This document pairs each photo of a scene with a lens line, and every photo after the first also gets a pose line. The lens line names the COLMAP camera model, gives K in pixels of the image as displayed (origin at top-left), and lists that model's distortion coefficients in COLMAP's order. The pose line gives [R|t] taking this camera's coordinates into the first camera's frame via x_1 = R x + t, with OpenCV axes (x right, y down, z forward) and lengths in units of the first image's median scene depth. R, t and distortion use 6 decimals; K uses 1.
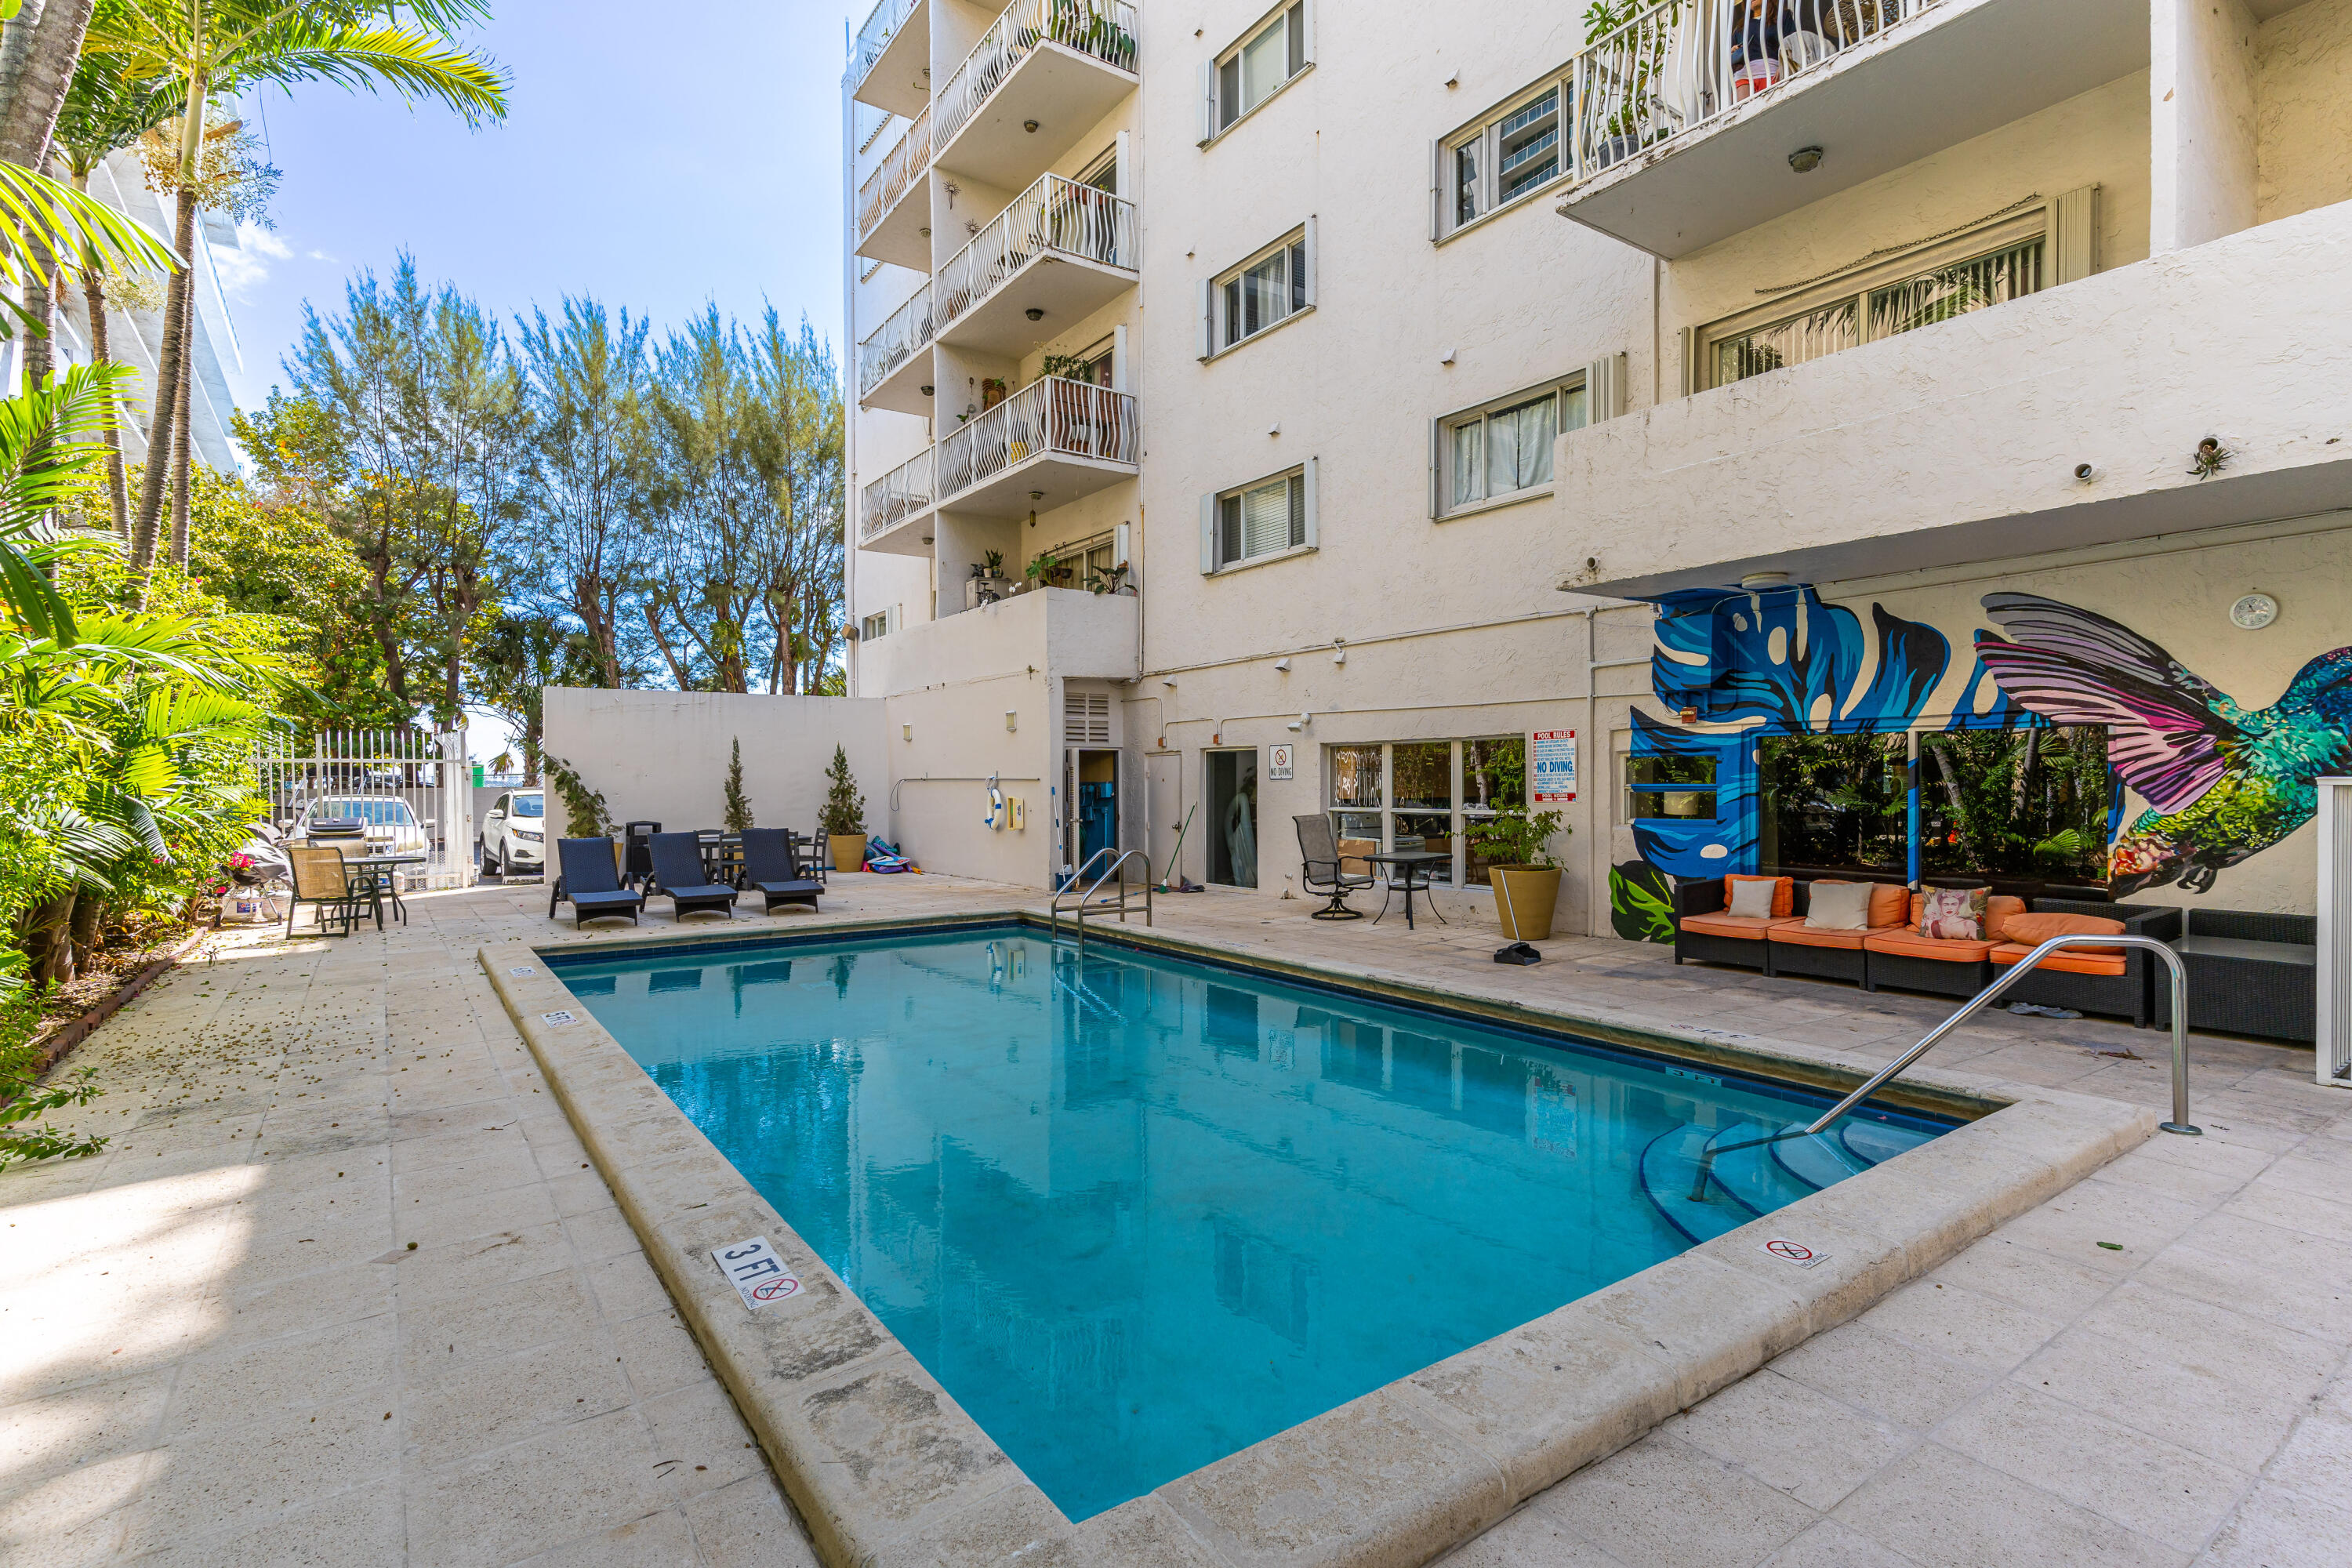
lens RADIAL K [[1125.1, 0, 1173.5], [0, 1125.1, 782.1], [0, 0, 1]] dist [0.003841, 0.000728]
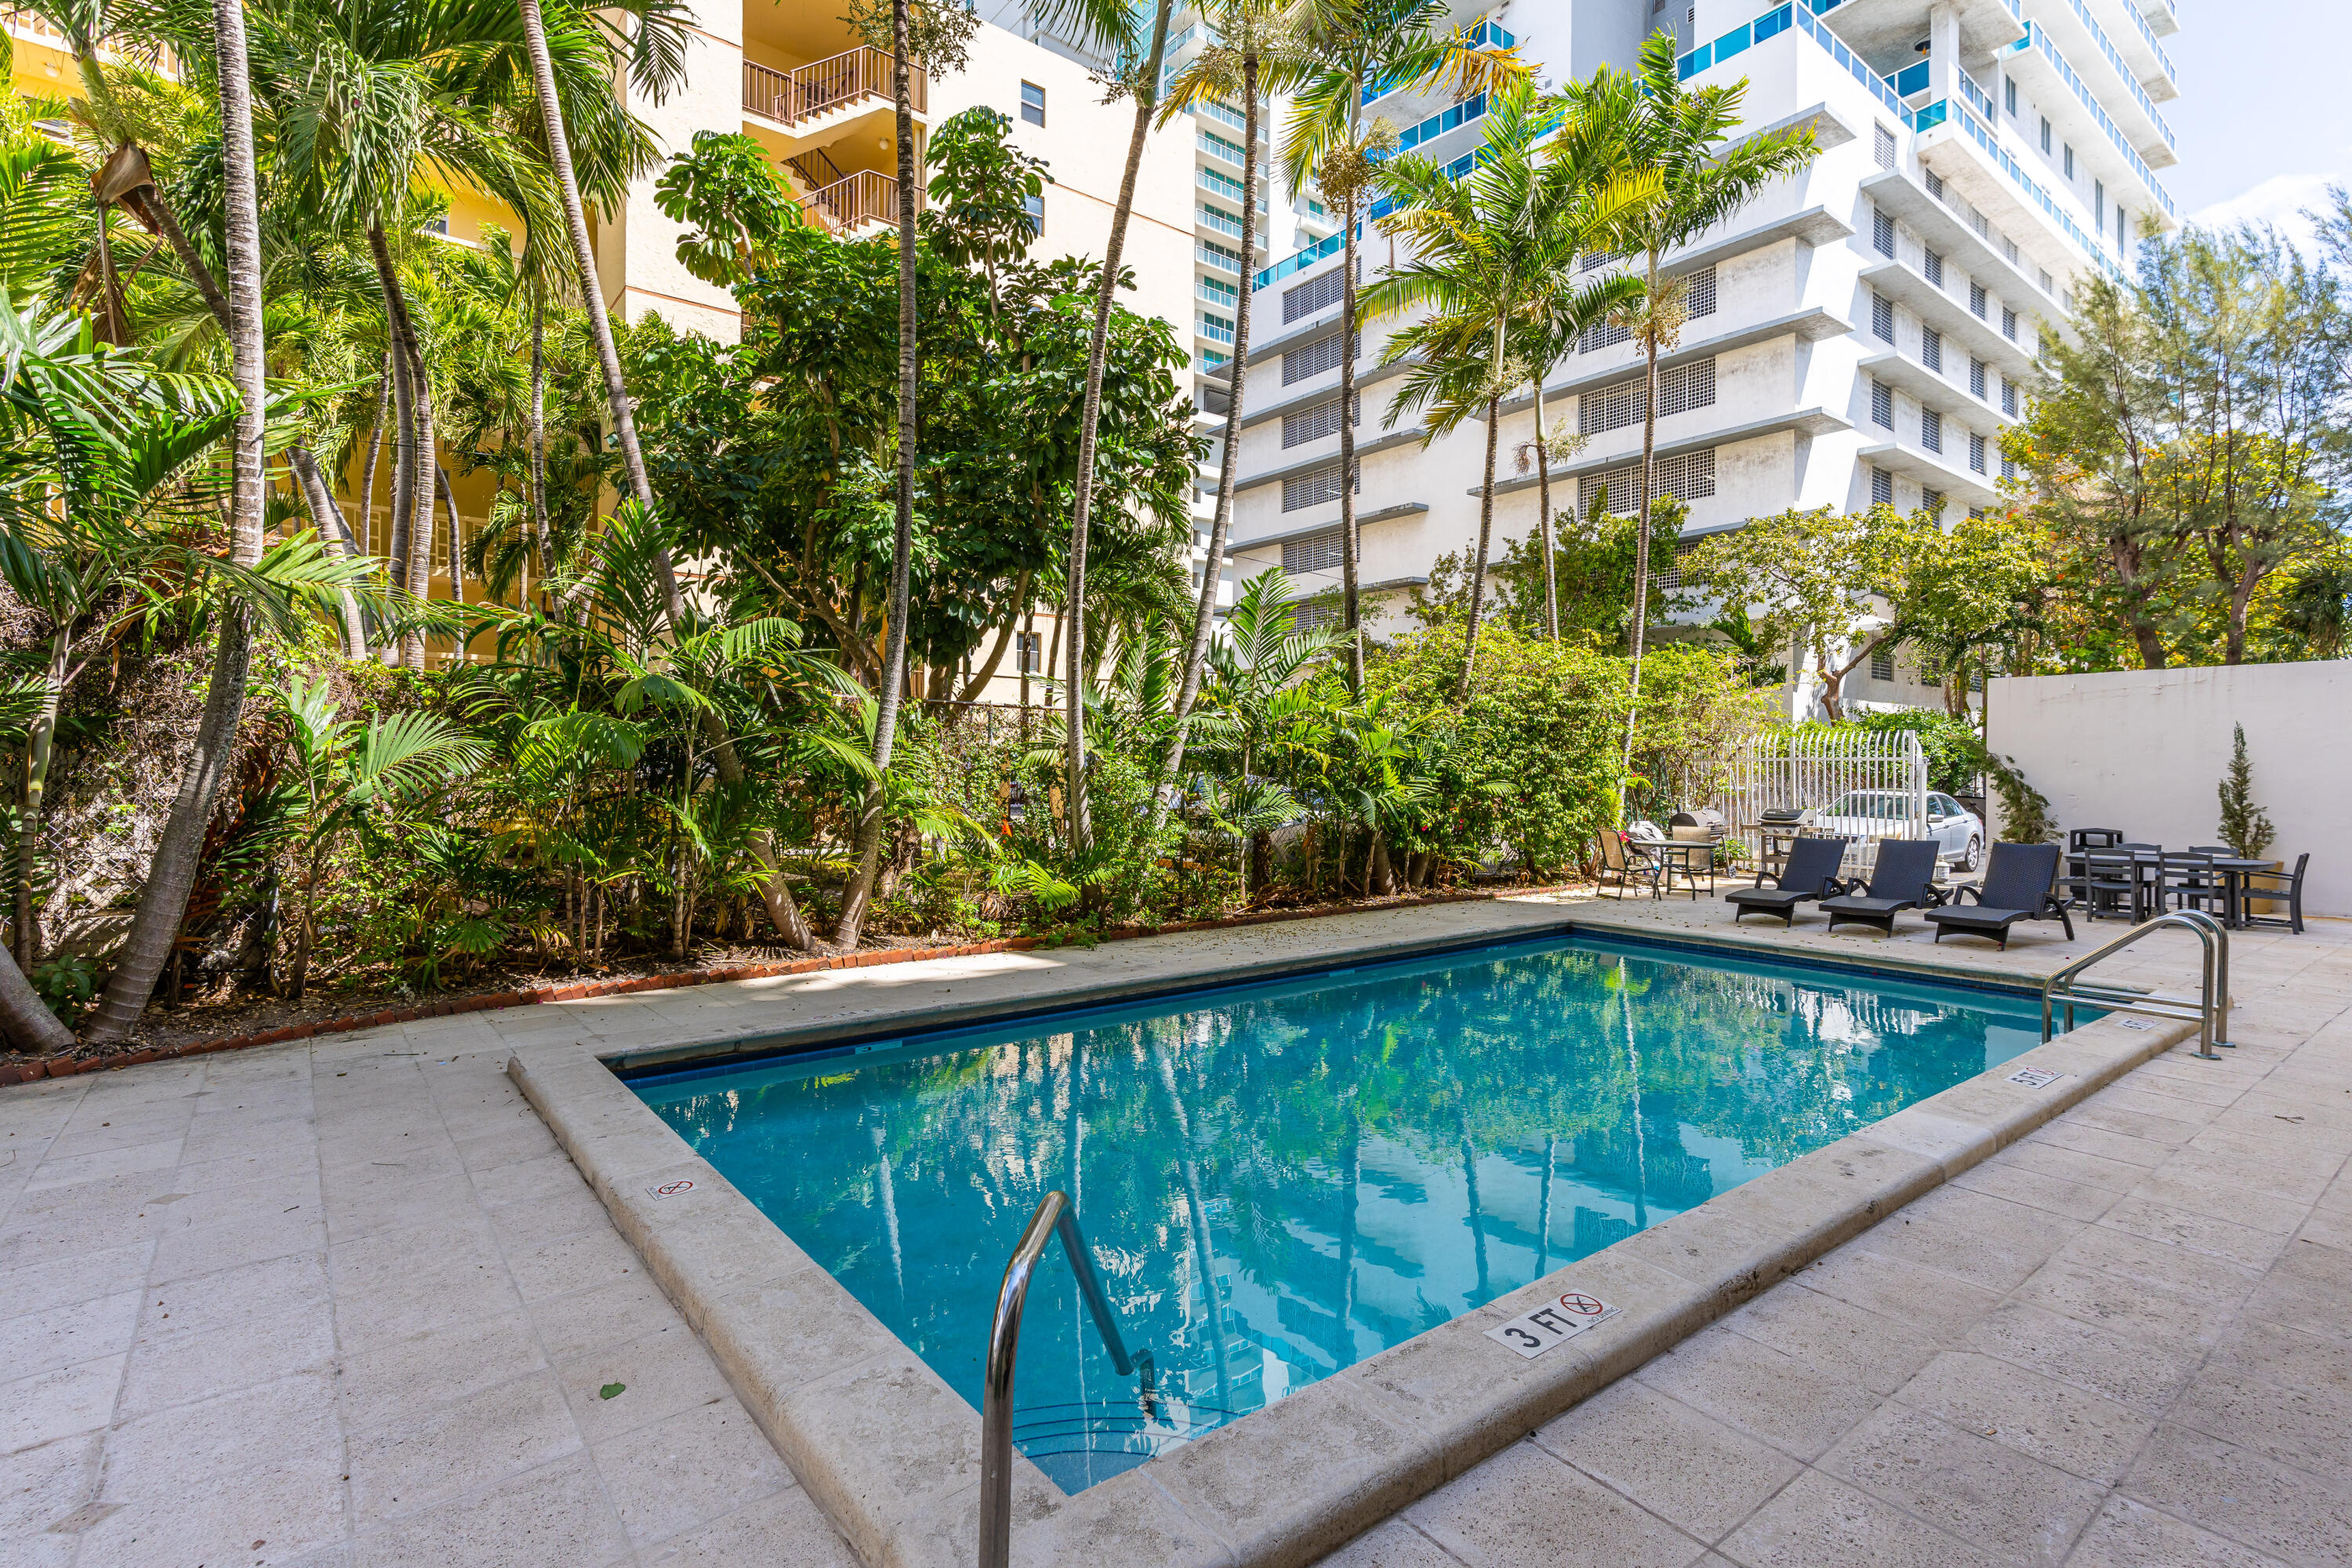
lens RADIAL K [[1125.1, 0, 1176.4], [0, 1125.1, 774.4], [0, 0, 1]] dist [0.003841, 0.000728]
pose [[0.050327, 0.011857, -0.998662, 1.774363], [-0.006182, 0.999914, 0.011560, -0.061775], [0.998714, 0.005592, 0.050396, 1.450285]]
